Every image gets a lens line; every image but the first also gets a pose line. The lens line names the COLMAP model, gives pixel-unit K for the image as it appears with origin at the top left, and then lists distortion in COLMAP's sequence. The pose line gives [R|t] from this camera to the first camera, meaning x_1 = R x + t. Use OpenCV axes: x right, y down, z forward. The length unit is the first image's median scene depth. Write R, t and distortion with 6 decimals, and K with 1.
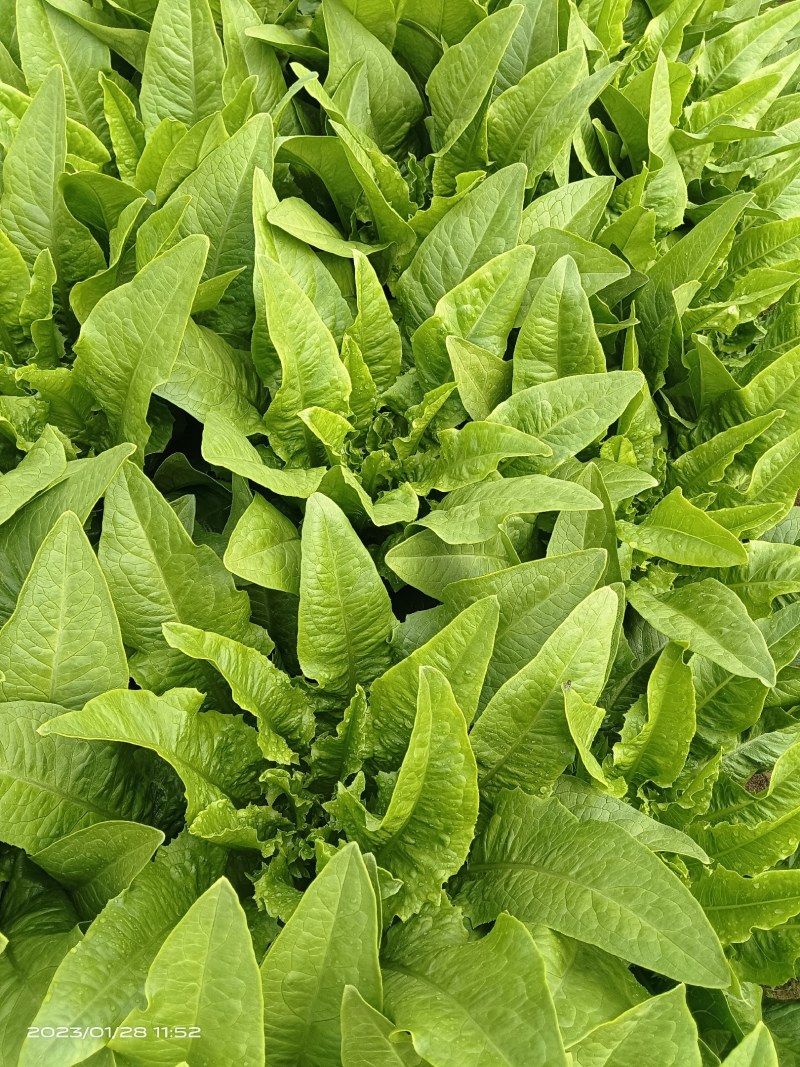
lens RADIAL K [[828.2, 0, 403.8], [0, 828.2, 549.0], [0, 0, 1]] dist [0.049871, -0.142851]
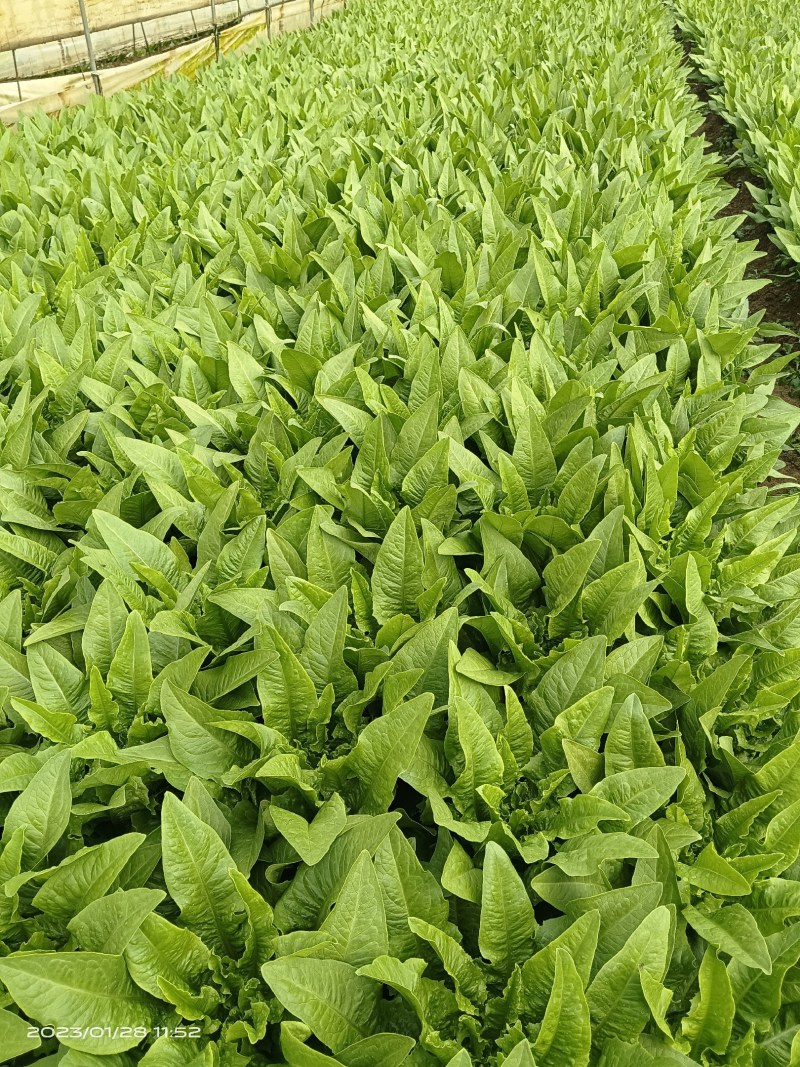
lens RADIAL K [[828.2, 0, 403.8], [0, 828.2, 549.0], [0, 0, 1]] dist [0.049871, -0.142851]
pose [[0.992463, -0.005238, -0.122430, -0.059224], [-0.038046, 0.936539, -0.348492, -0.022309], [0.116486, 0.350523, 0.929282, -0.731761]]
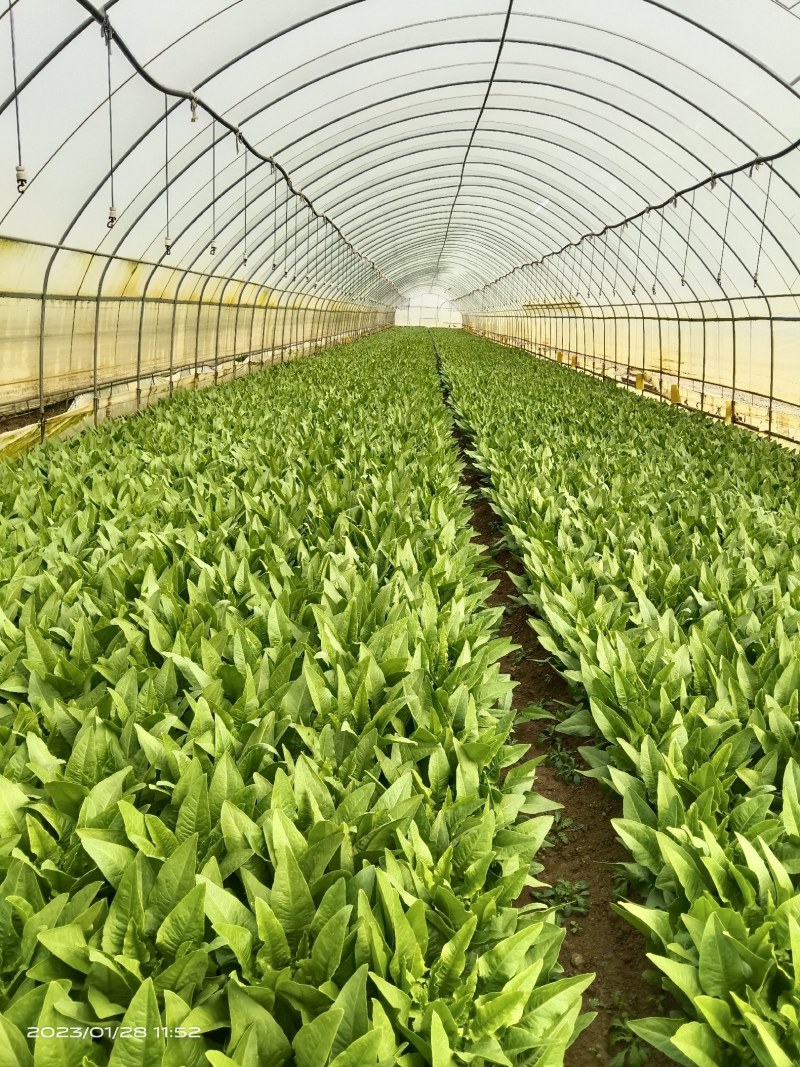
lens RADIAL K [[828.2, 0, 403.8], [0, 828.2, 549.0], [0, 0, 1]] dist [0.049871, -0.142851]
pose [[0.994720, -0.041322, 0.093941, 0.164550], [0.094060, 0.733220, -0.673454, -0.208294], [-0.041051, 0.678735, 0.733235, -1.034325]]
